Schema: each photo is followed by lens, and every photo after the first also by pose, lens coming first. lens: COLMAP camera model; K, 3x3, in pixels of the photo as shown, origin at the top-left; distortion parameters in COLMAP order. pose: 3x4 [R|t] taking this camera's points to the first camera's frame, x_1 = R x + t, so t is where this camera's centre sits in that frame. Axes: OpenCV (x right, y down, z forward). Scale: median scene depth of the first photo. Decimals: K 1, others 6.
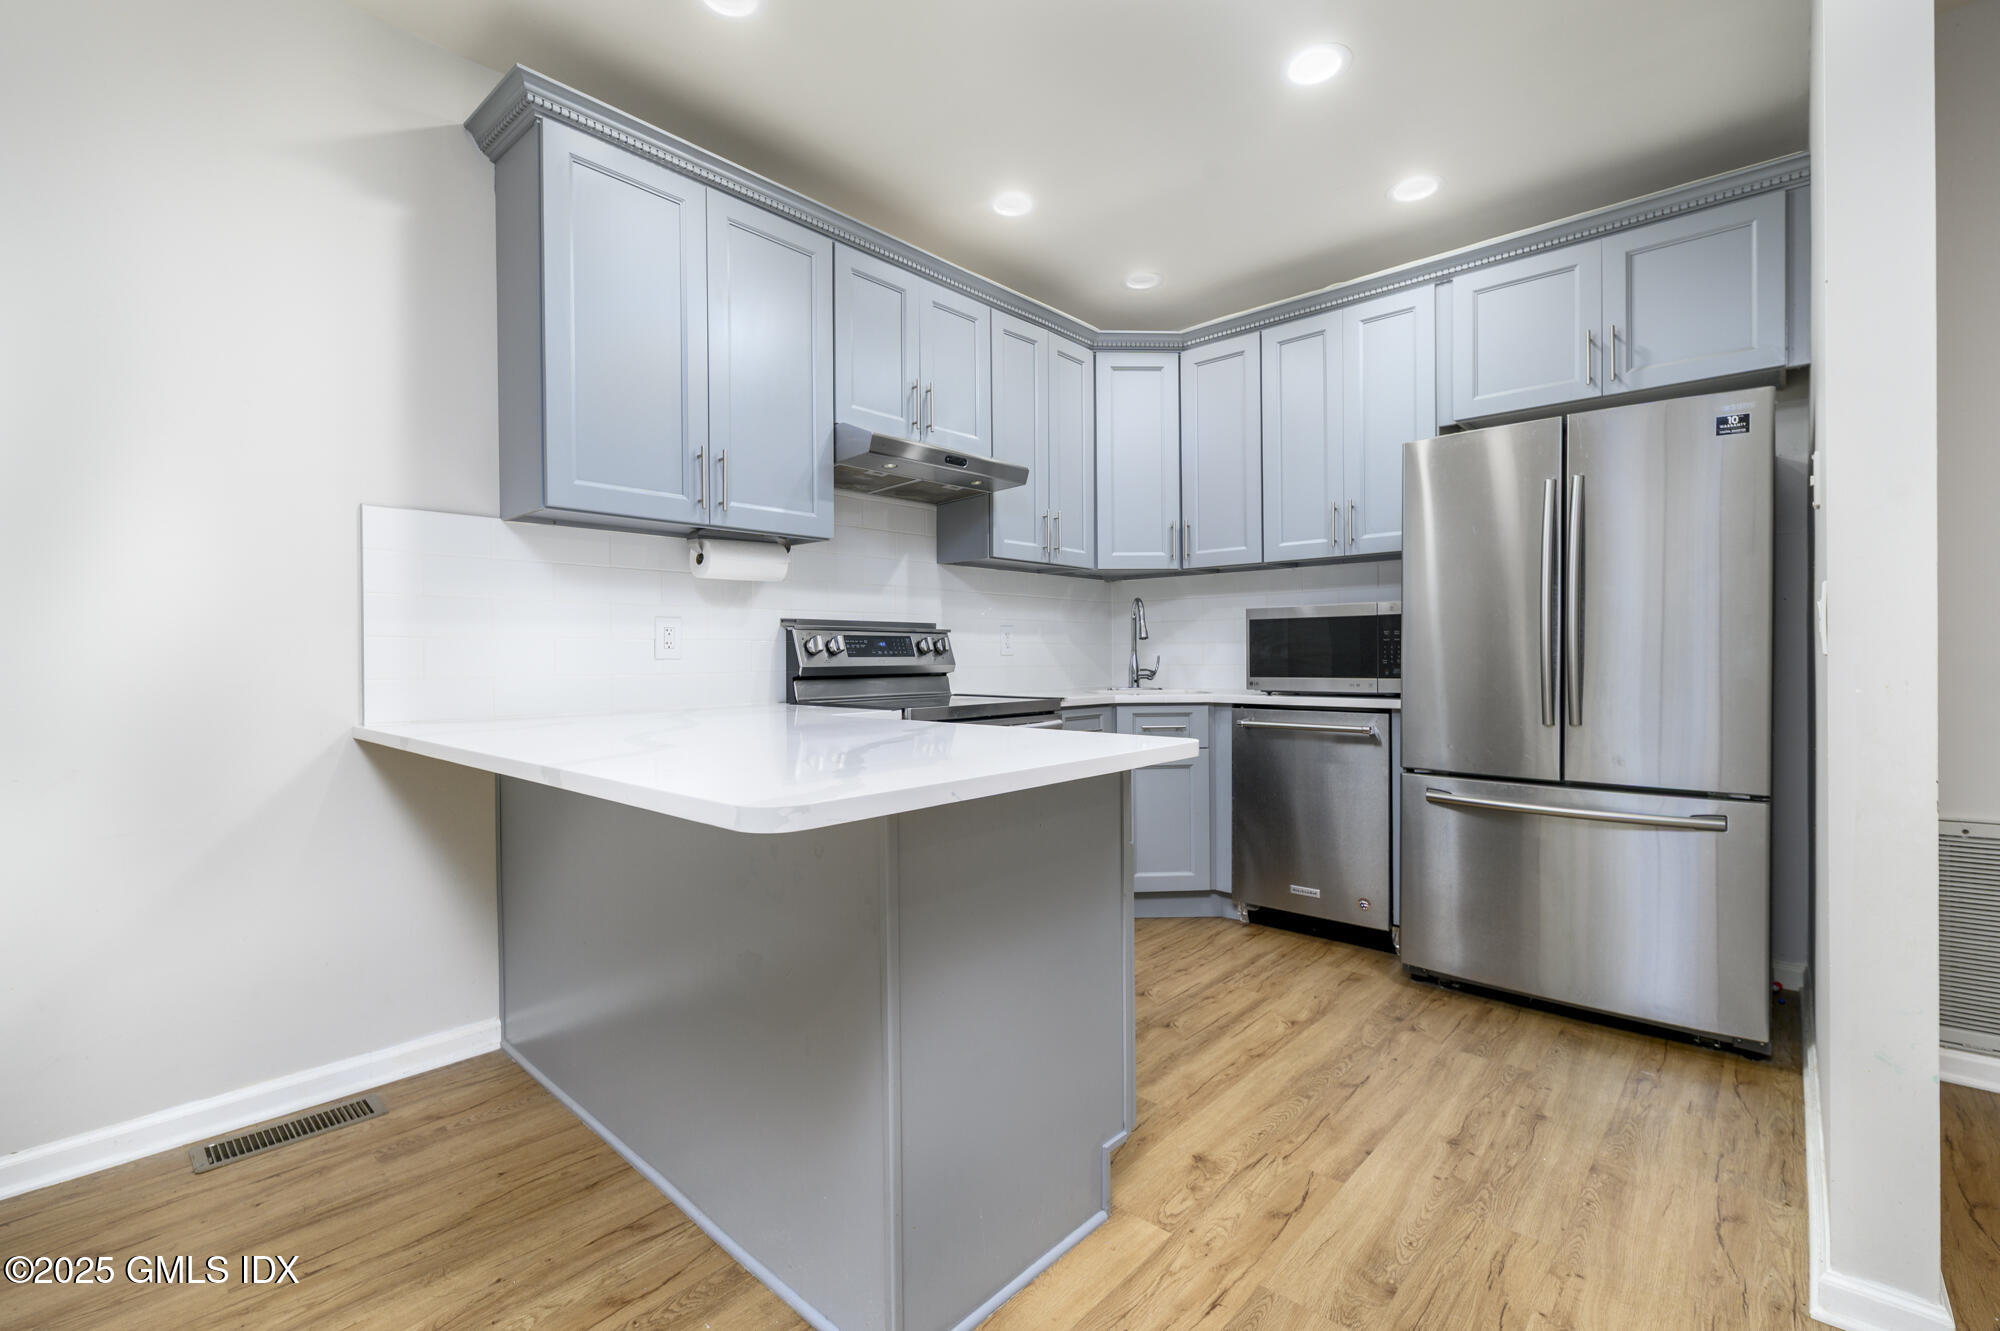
lens RADIAL K [[876.3, 0, 989.5], [0, 876.3, 663.2], [0, 0, 1]] dist [0.000444, -0.001191]
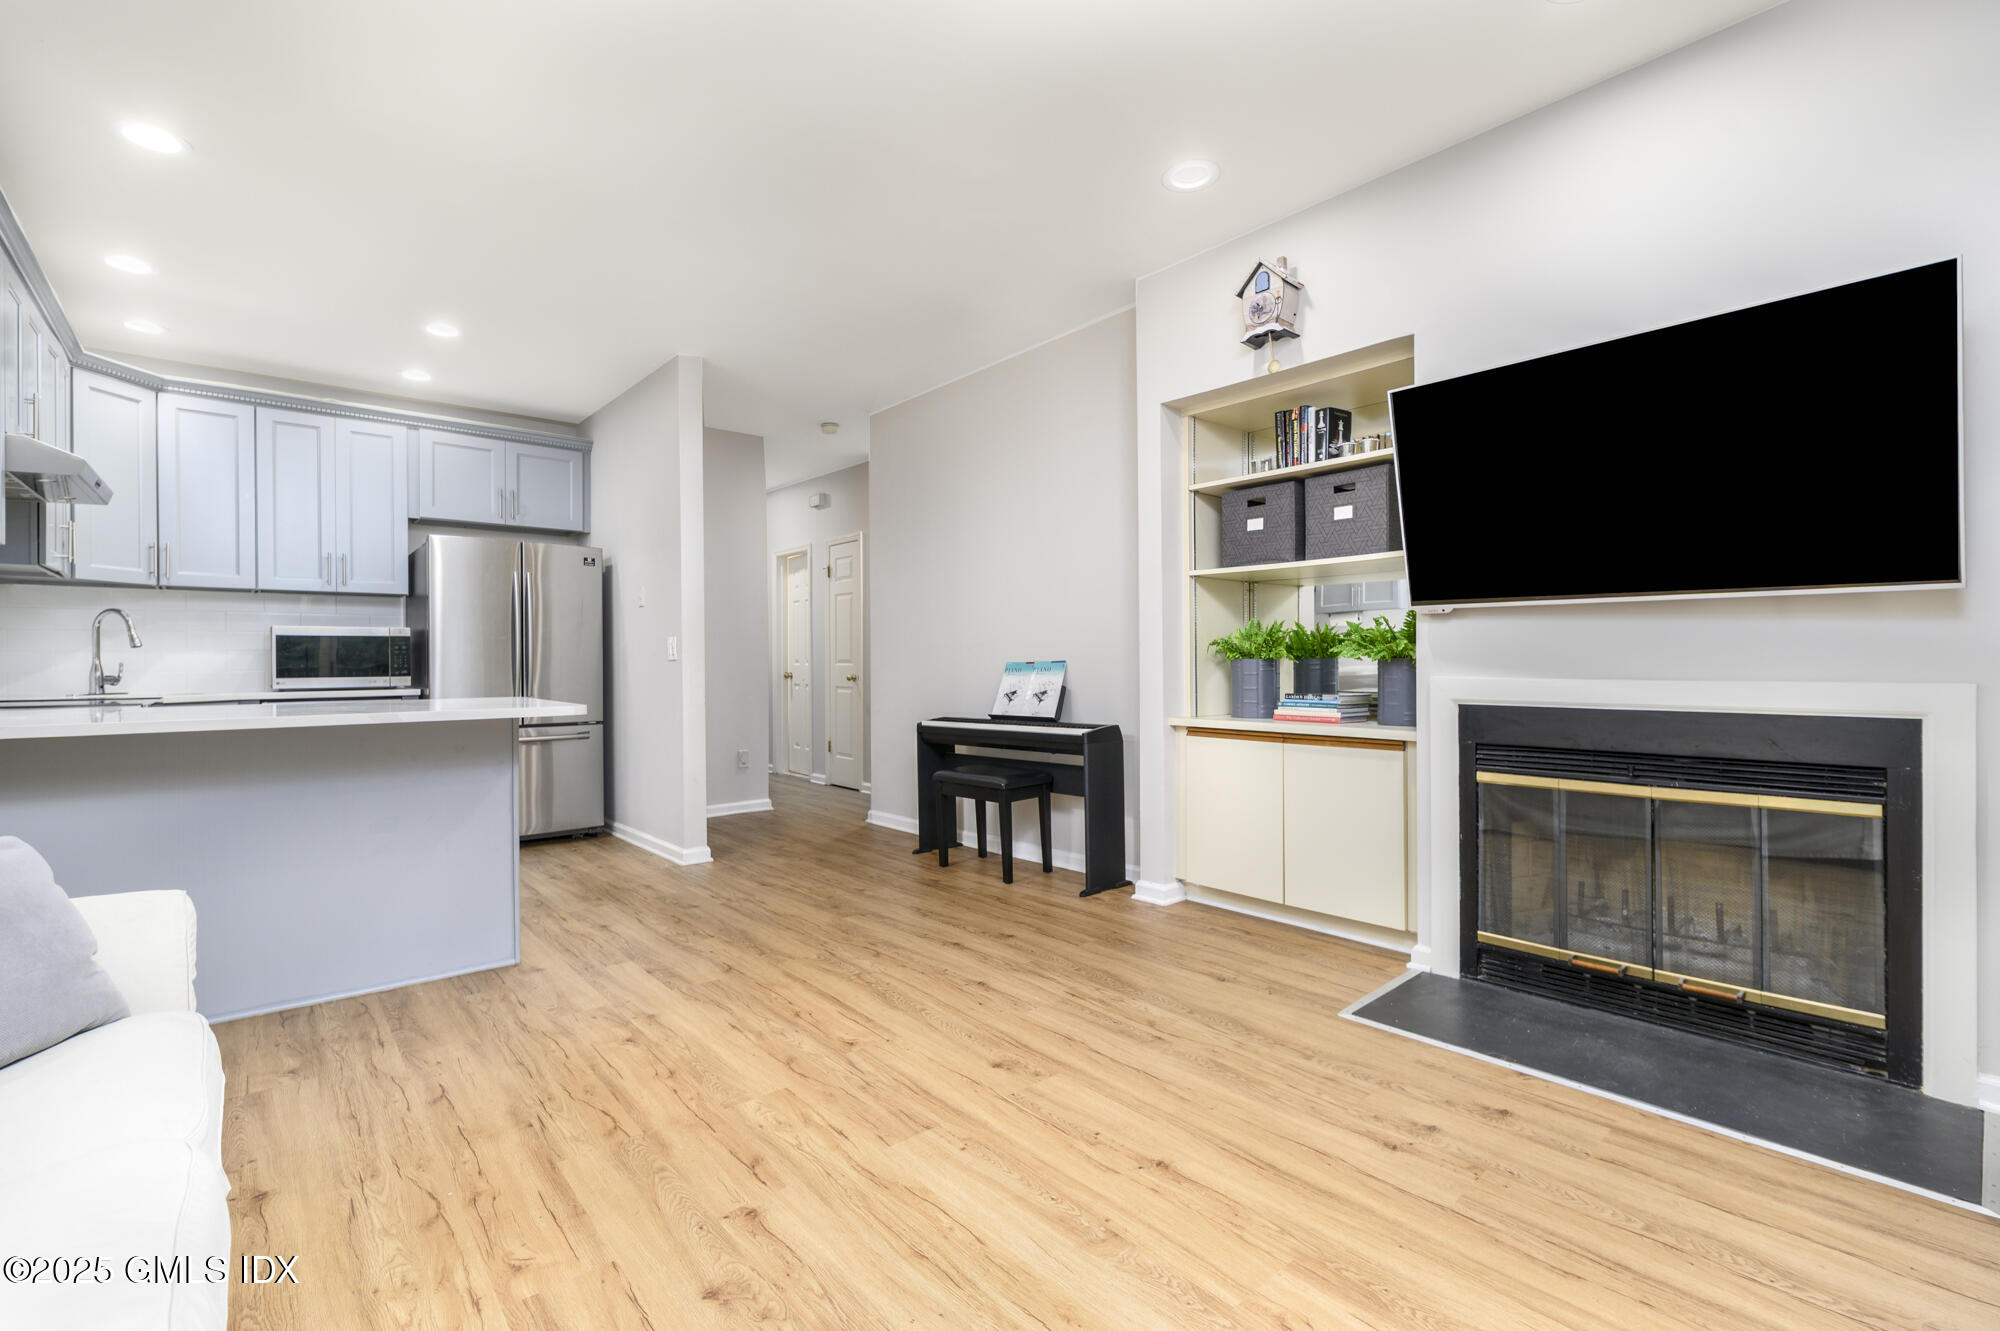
lens RADIAL K [[876.3, 0, 989.5], [0, 876.3, 663.2], [0, 0, 1]] dist [0.000444, -0.001191]
pose [[0.125558, 0.002010, 0.992084, -0.919339], [0.015046, 0.999879, -0.003931, 0.015083], [-0.991972, 0.015421, 0.125512, -0.233067]]
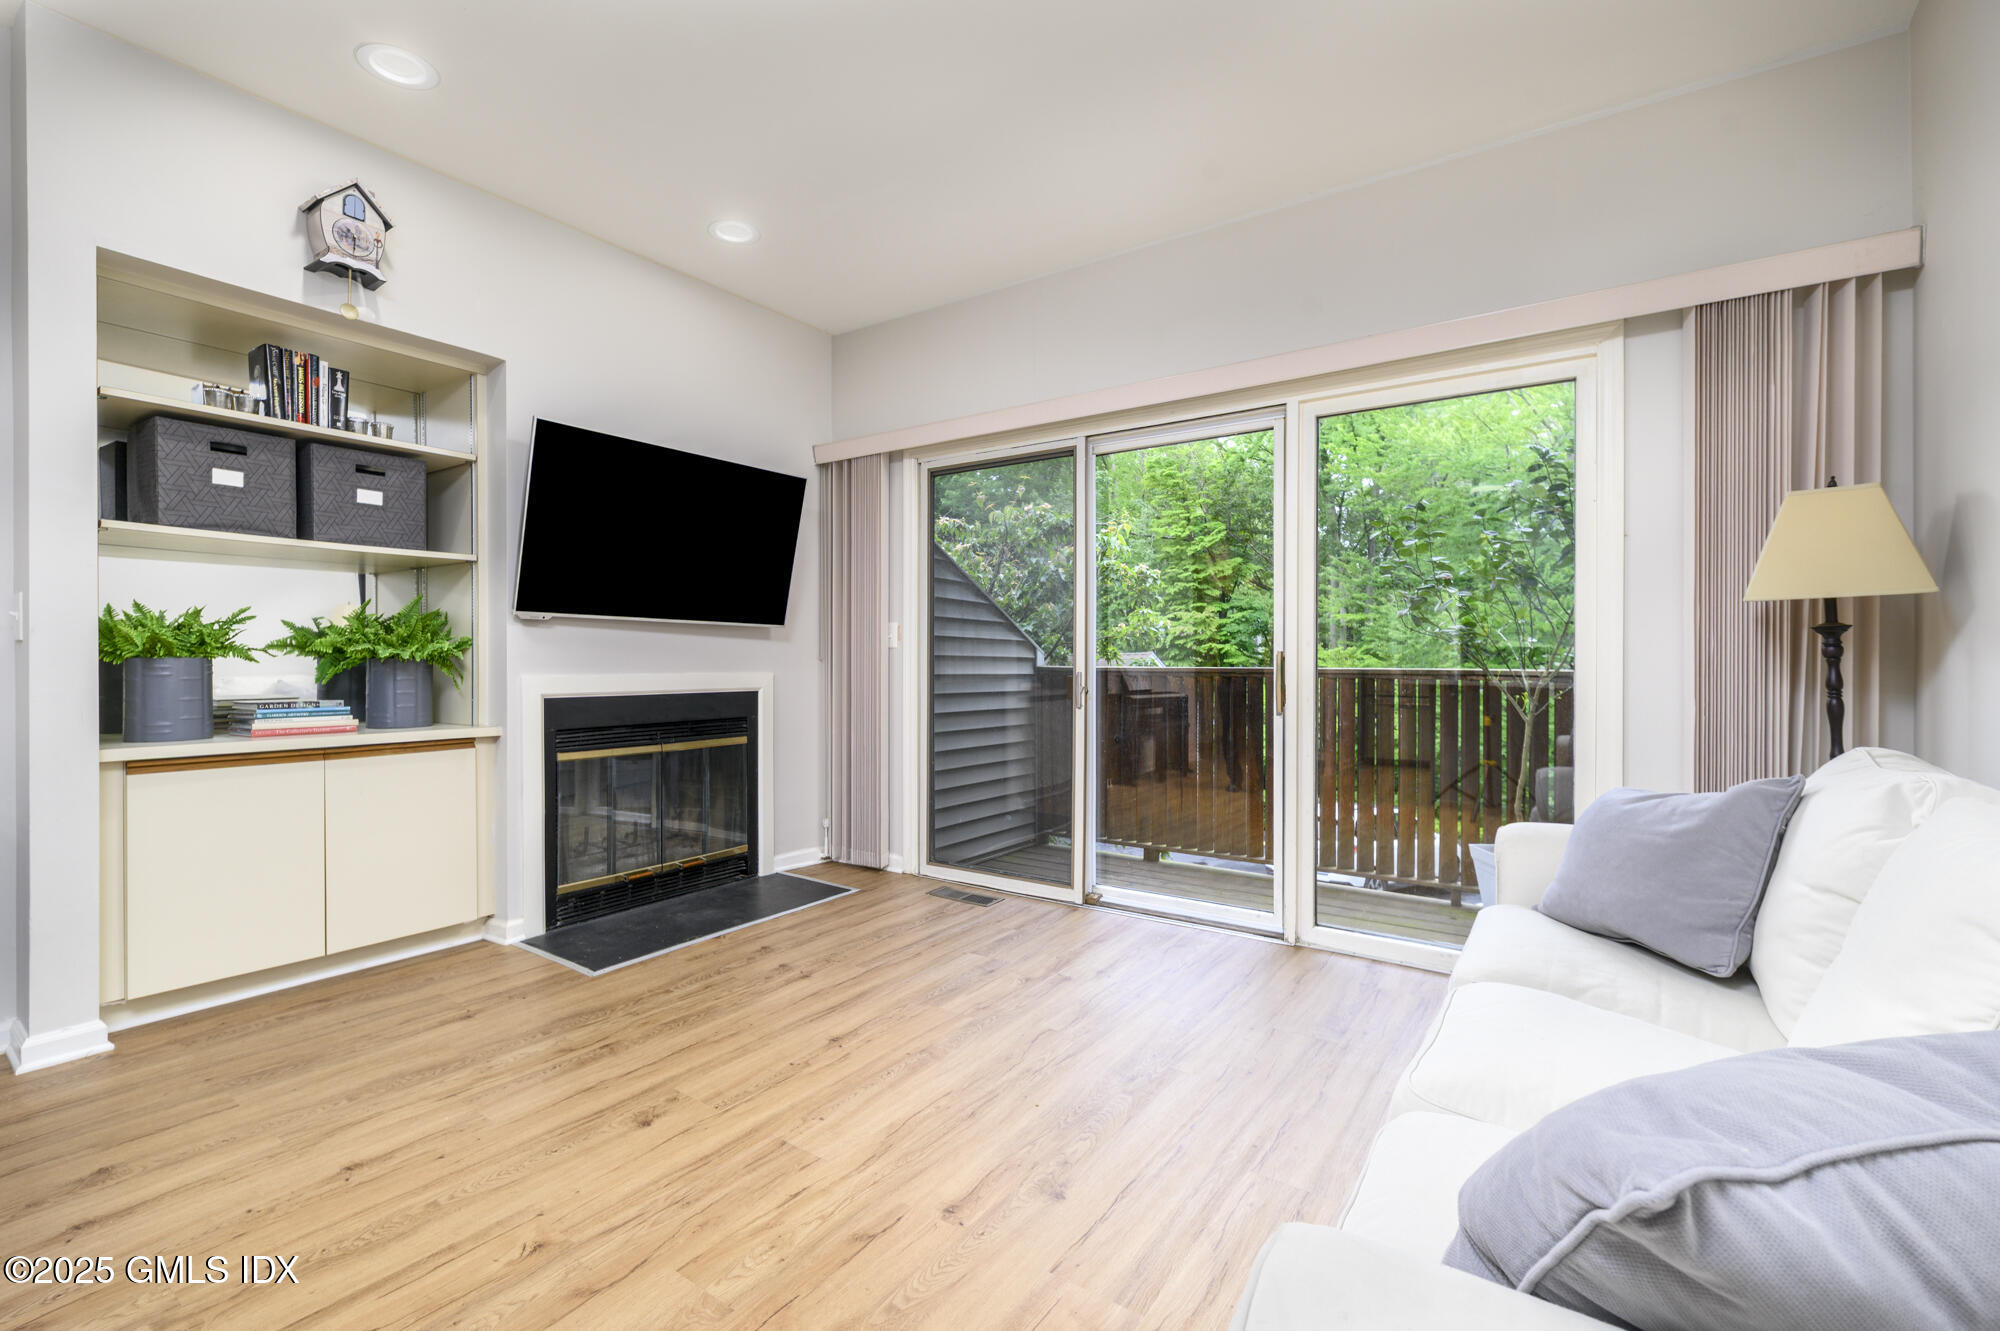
lens RADIAL K [[876.3, 0, 989.5], [0, 876.3, 663.2], [0, 0, 1]] dist [0.000444, -0.001191]
pose [[-0.992017, 0.005713, -0.125977, -0.390471], [0.004074, 0.999904, 0.013263, 0.007227], [0.126041, 0.012644, -0.991944, 0.476440]]
